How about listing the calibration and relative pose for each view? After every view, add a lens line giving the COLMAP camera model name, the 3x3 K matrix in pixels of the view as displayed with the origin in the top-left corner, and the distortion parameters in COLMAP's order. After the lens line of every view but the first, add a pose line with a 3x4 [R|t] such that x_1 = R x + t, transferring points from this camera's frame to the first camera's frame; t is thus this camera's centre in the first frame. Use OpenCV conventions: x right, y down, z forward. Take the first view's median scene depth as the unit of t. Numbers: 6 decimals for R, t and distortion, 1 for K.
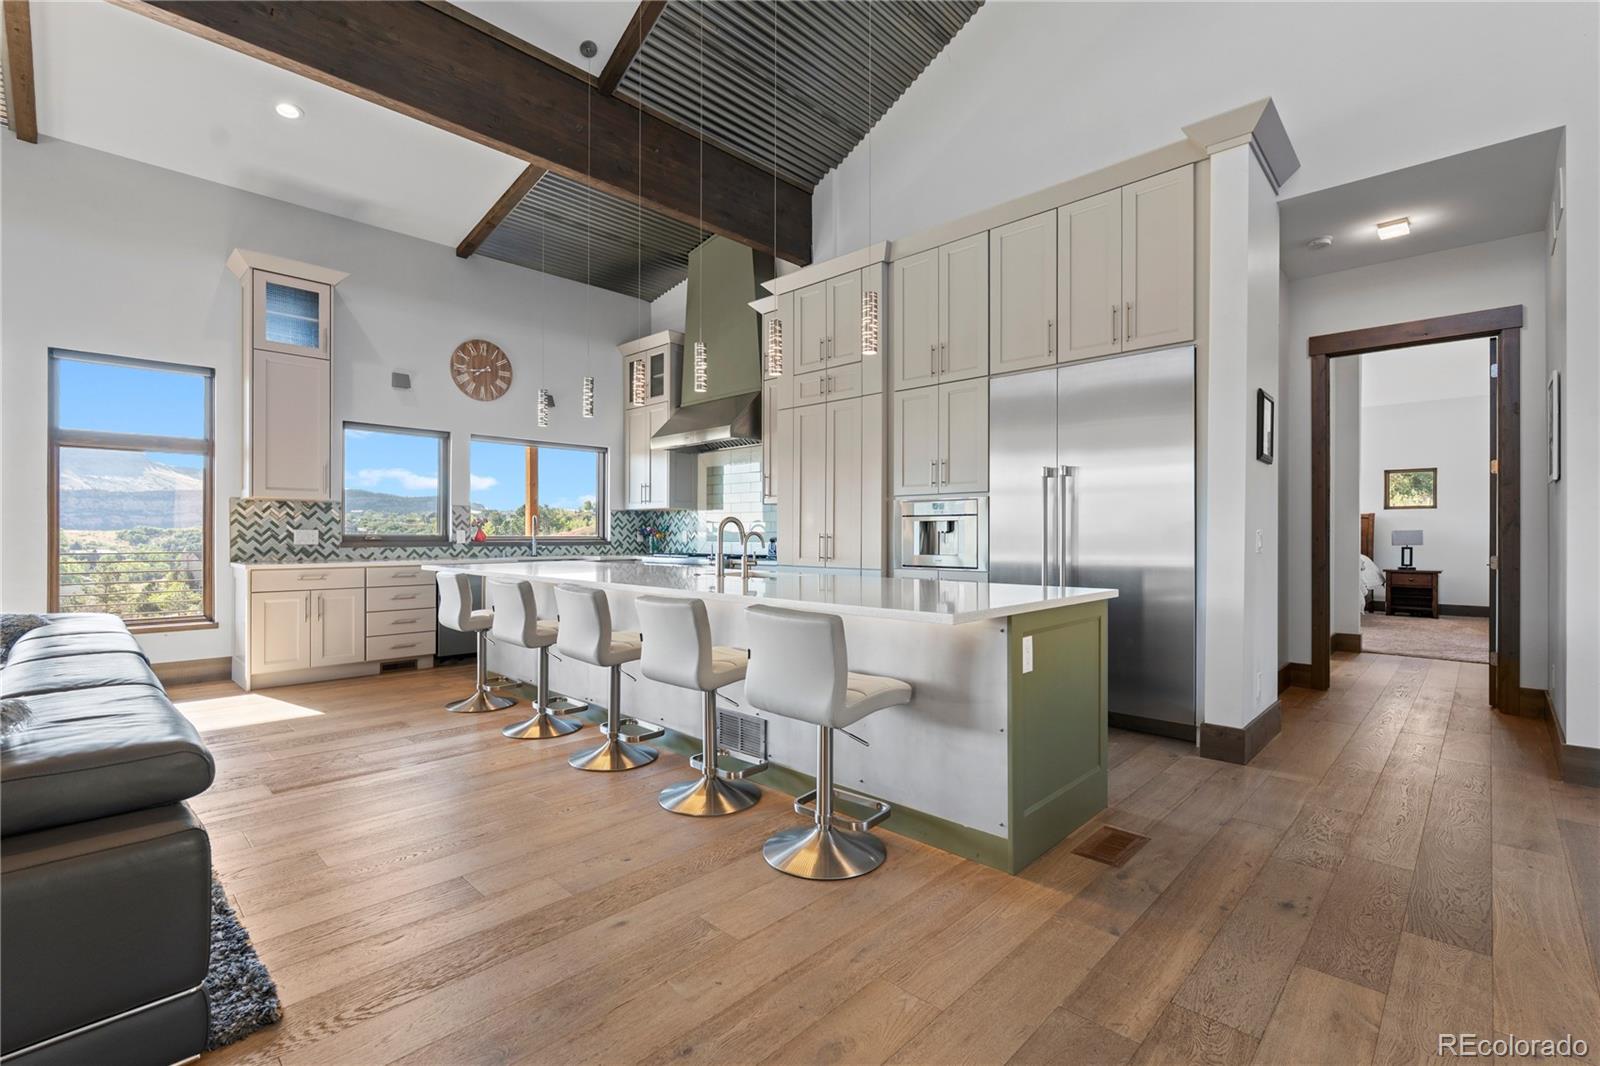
lens RADIAL K [[714.8, 0, 797.7], [0, 714.8, 536.5], [0, 0, 1]] dist [-0.008582, 0.001046]
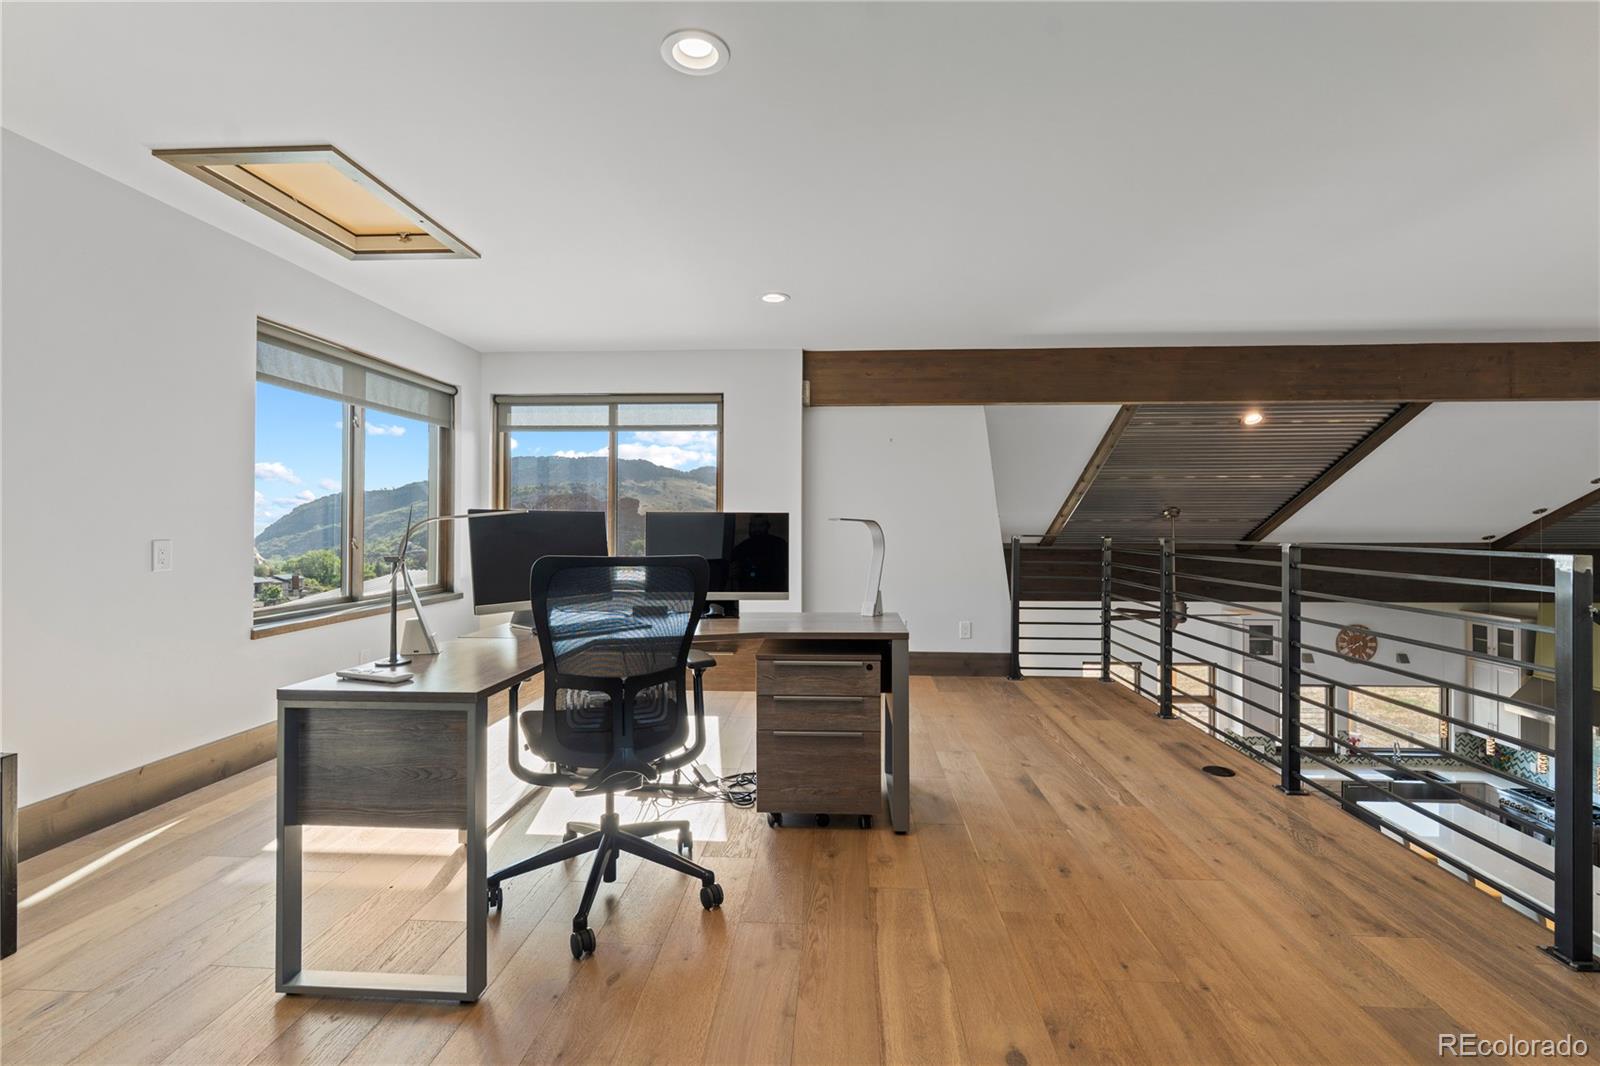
lens RADIAL K [[714.8, 0, 802.7], [0, 714.8, 516.4], [0, 0, 1]] dist [-0.008582, 0.001046]
pose [[0.653648, -0.007949, -0.756757, -0.058367], [-0.001169, 0.999933, -0.011513, -0.503226], [0.756797, 0.008410, 0.653595, -0.948135]]
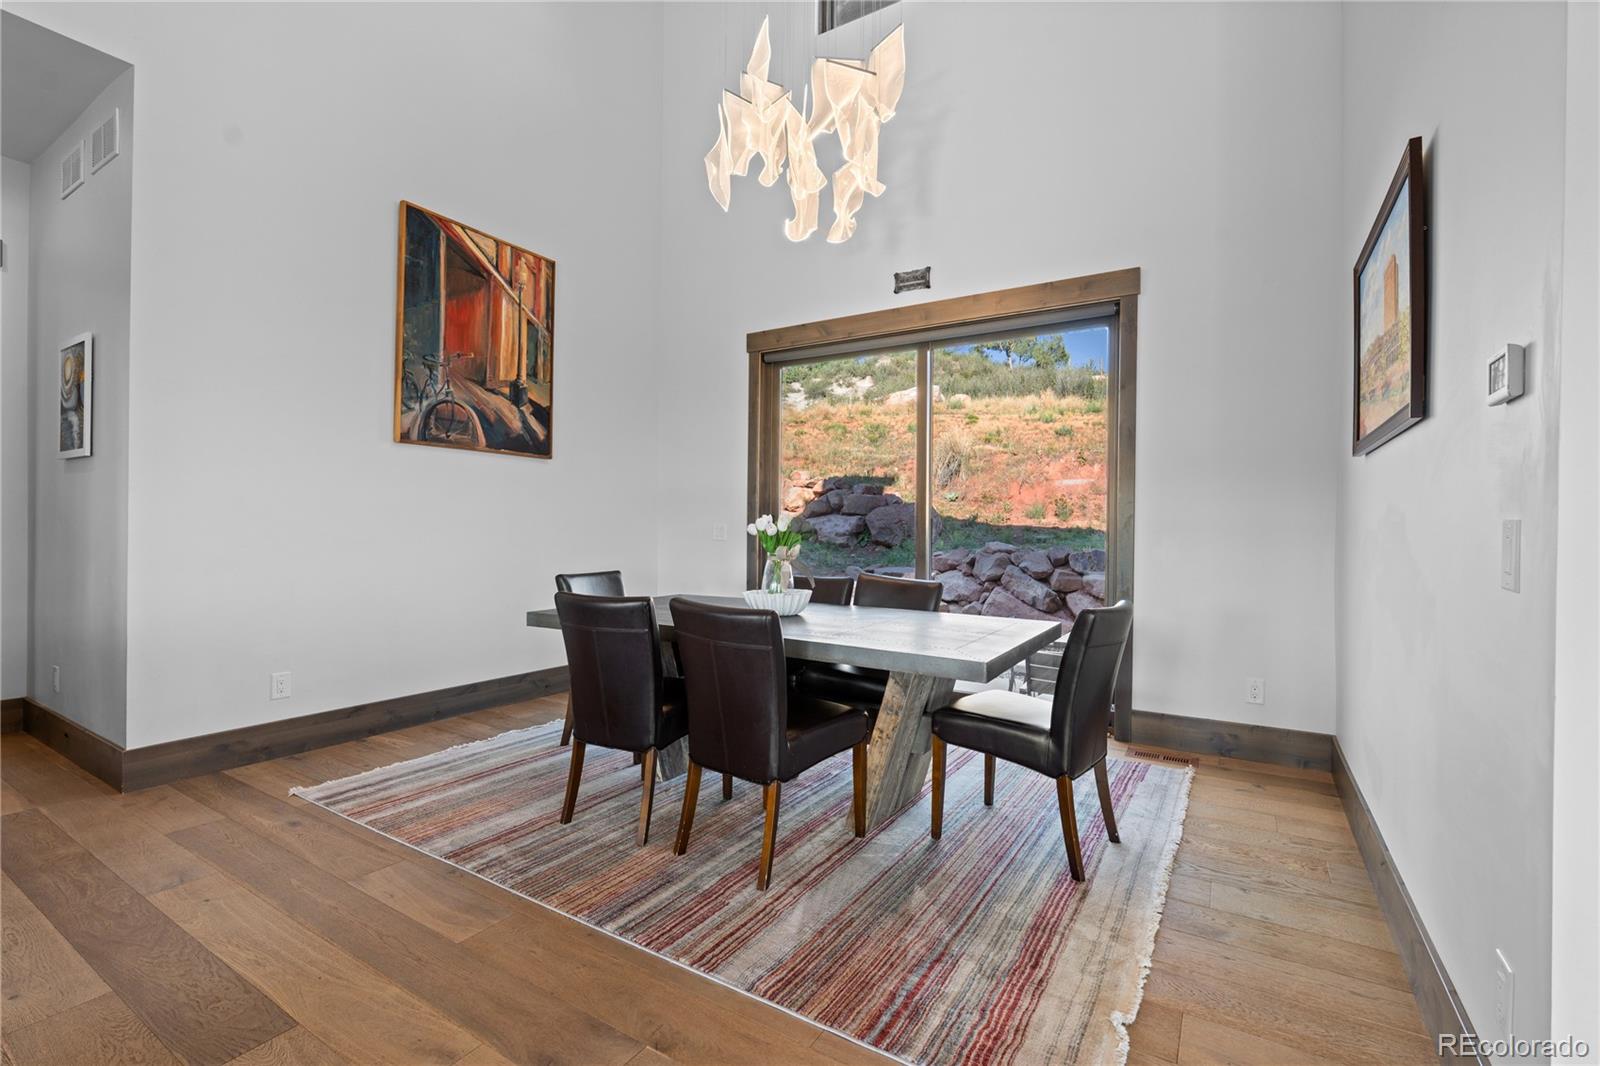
lens RADIAL K [[714.8, 0, 807.6], [0, 714.8, 525.1], [0, 0, 1]] dist [-0.008582, 0.001046]
pose [[-0.207262, 0.003005, 0.978281, 0.012246], [-0.009426, 0.999943, -0.005069, 0.001857], [-0.978240, -0.010272, -0.207222, 0.171075]]
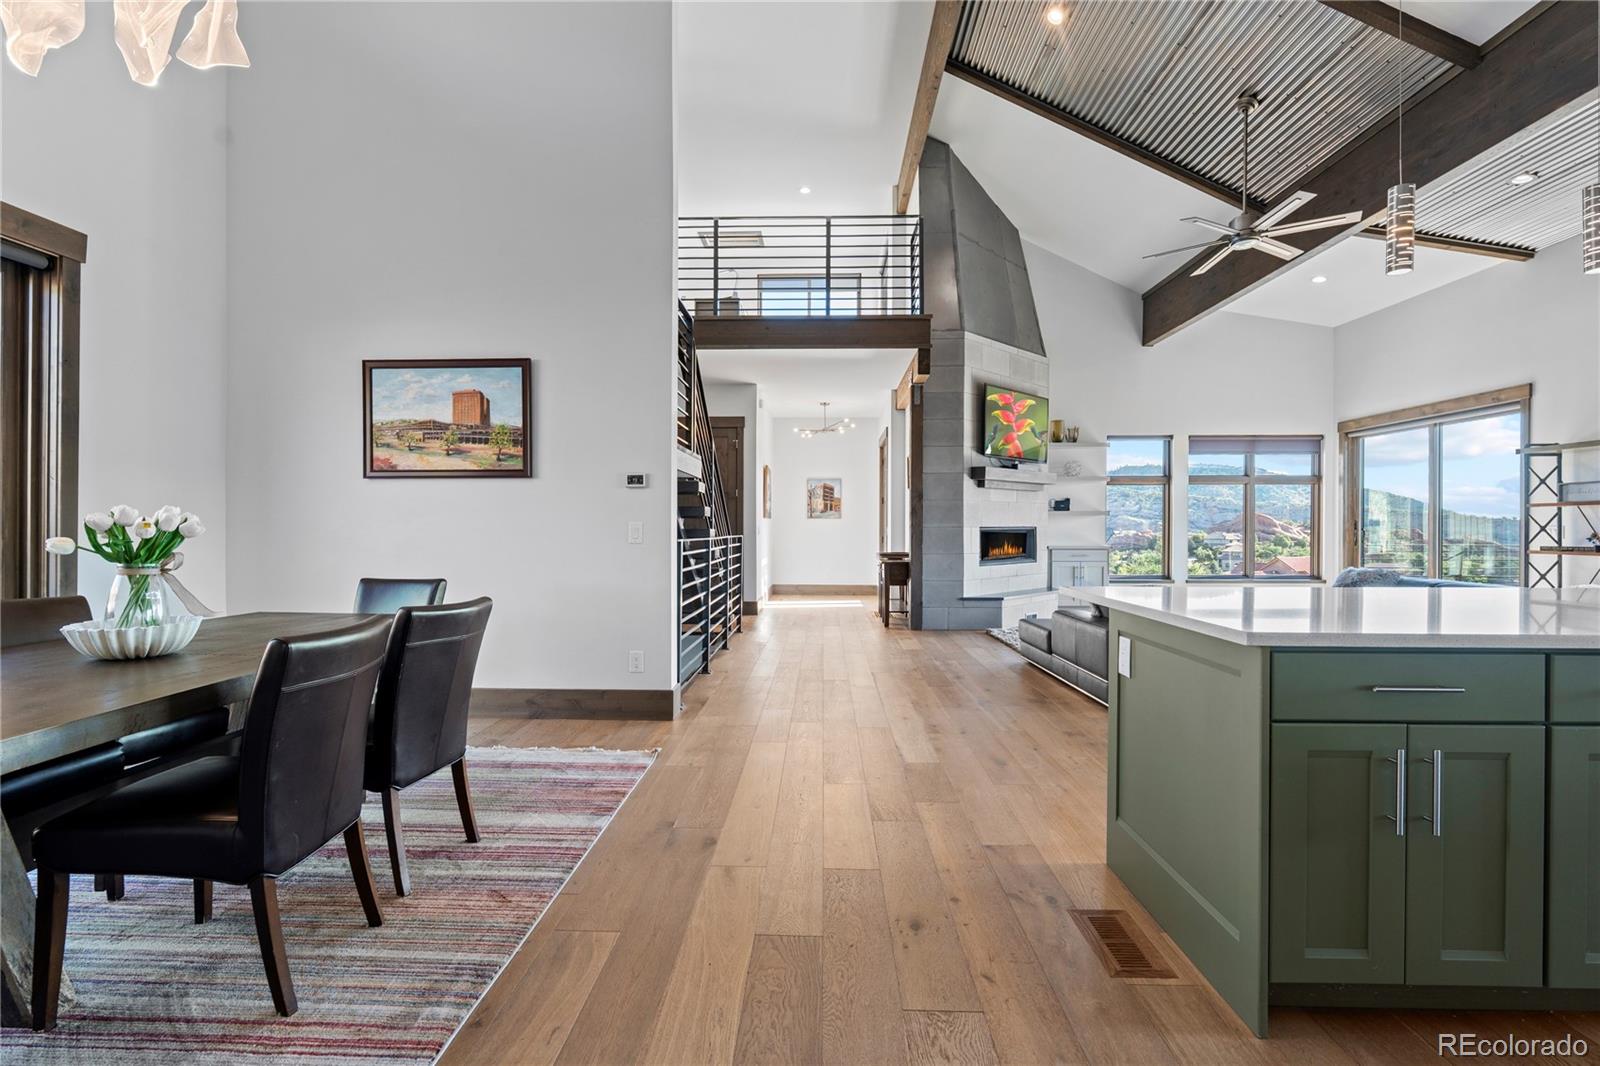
lens RADIAL K [[714.8, 0, 796.2], [0, 714.8, 534.0], [0, 0, 1]] dist [-0.008582, 0.001046]
pose [[-0.745078, 0.001234, -0.666977, 0.465088], [-0.005353, 0.999955, 0.007829, 0.000129], [0.666956, 0.009404, -0.745037, 0.517348]]
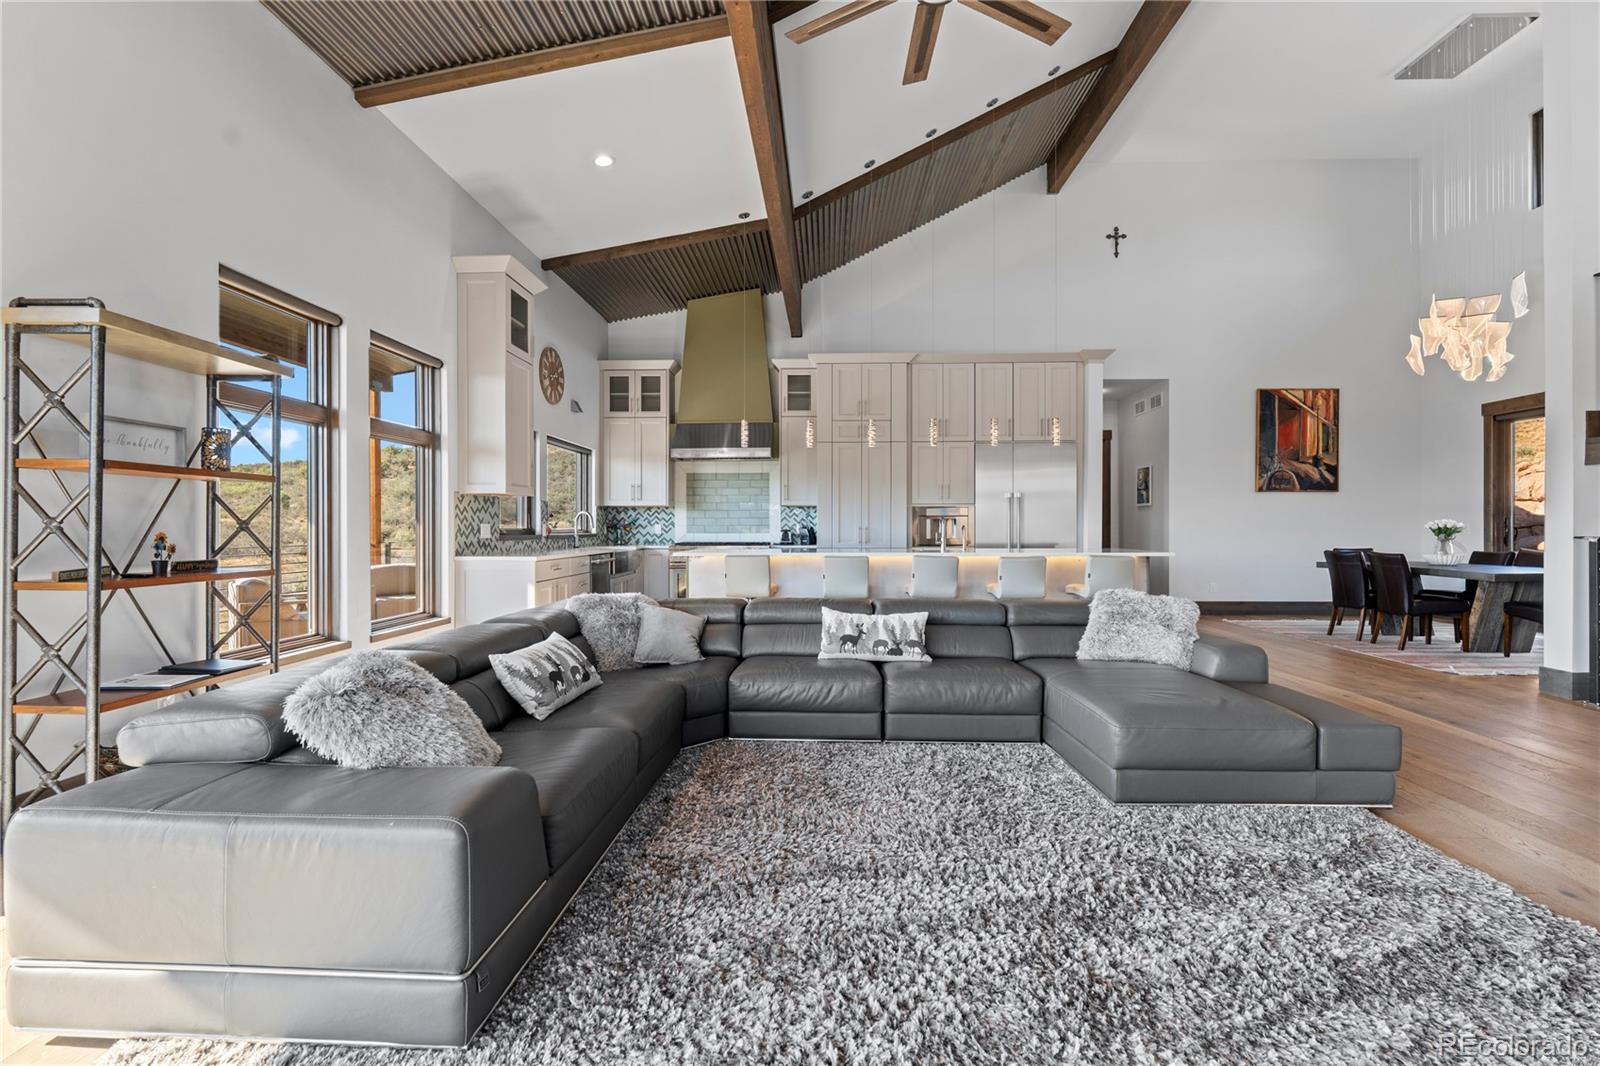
lens RADIAL K [[714.8, 0, 795.0], [0, 714.8, 532.3], [0, 0, 1]] dist [-0.008582, 0.001046]
pose [[0.751638, -0.007319, 0.659536, -0.903127], [0.004840, 0.999973, 0.005581, -0.000484], [-0.659558, -0.001003, 0.751653, -0.059708]]
